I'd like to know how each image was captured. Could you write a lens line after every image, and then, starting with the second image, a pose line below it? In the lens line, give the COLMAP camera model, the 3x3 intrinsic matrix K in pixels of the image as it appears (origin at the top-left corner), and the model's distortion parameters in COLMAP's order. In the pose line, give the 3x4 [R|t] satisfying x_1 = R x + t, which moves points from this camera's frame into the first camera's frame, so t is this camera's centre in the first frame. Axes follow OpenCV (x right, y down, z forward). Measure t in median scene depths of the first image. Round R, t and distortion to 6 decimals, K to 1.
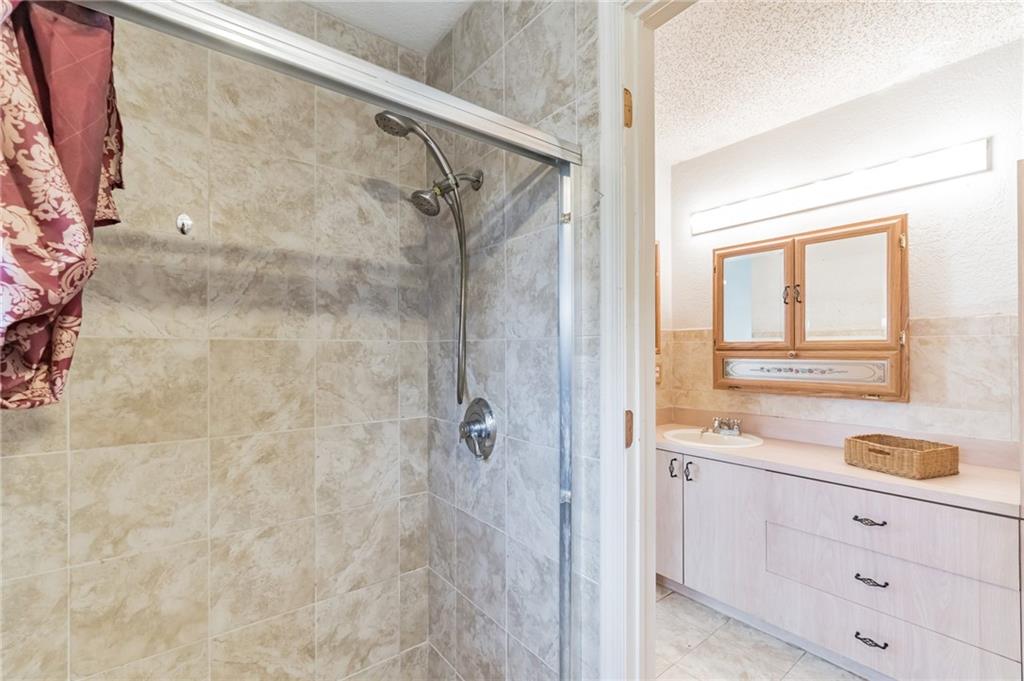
lens RADIAL K [[452.0, 0, 510.4], [0, 452.0, 347.7], [0, 0, 1]] dist [-0.001844, 0.000302]
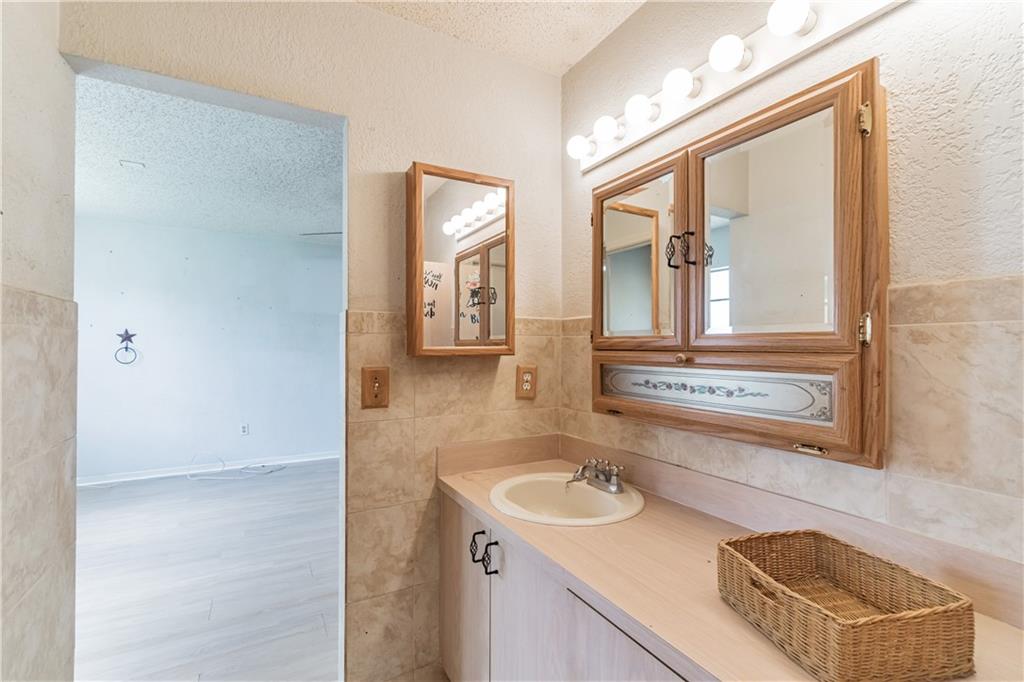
lens RADIAL K [[452.0, 0, 513.1], [0, 452.0, 339.5], [0, 0, 1]] dist [-0.001844, 0.000302]
pose [[0.988029, 0.003752, -0.154224, 0.554851], [-0.005240, 0.999944, -0.009248, -0.003019], [0.154181, 0.009945, 0.987993, 0.463998]]
